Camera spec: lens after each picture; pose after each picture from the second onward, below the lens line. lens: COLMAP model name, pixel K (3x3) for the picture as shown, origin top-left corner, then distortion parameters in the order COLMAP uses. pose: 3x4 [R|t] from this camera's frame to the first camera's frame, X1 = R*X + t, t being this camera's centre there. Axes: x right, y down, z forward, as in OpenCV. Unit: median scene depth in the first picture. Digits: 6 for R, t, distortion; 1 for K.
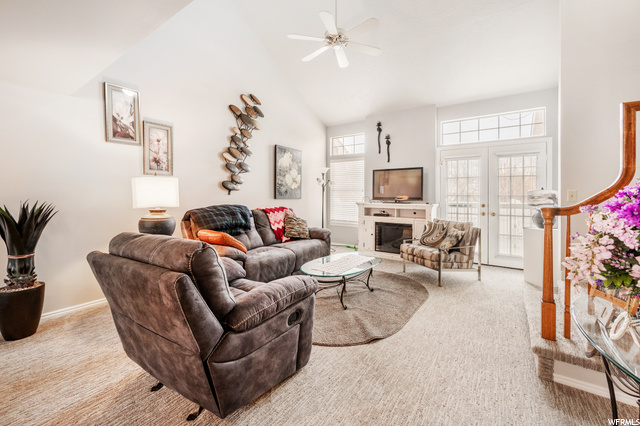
lens RADIAL K [[262.8, 0, 320.2], [0, 262.8, 199.5], [0, 0, 1]] dist [-0.000459, -0.000030]
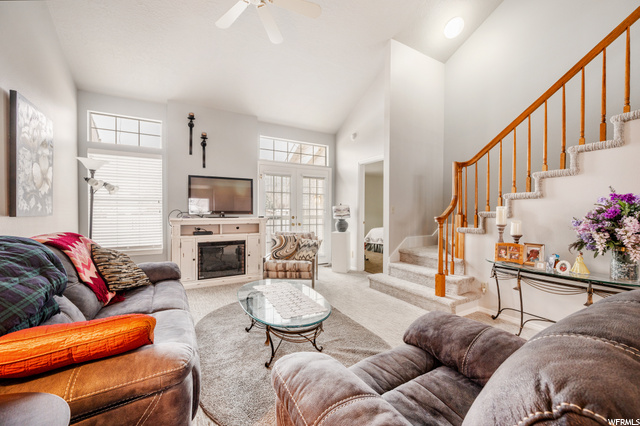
lens RADIAL K [[257.4, 0, 320.0], [0, 257.4, 213.0], [0, 0, 1]] dist [-0.000966, -0.000024]
pose [[0.428420, -0.013612, 0.903477, -0.308470], [0.010030, 0.999897, 0.010309, -0.006168], [-0.903524, 0.004645, 0.428512, 0.333770]]
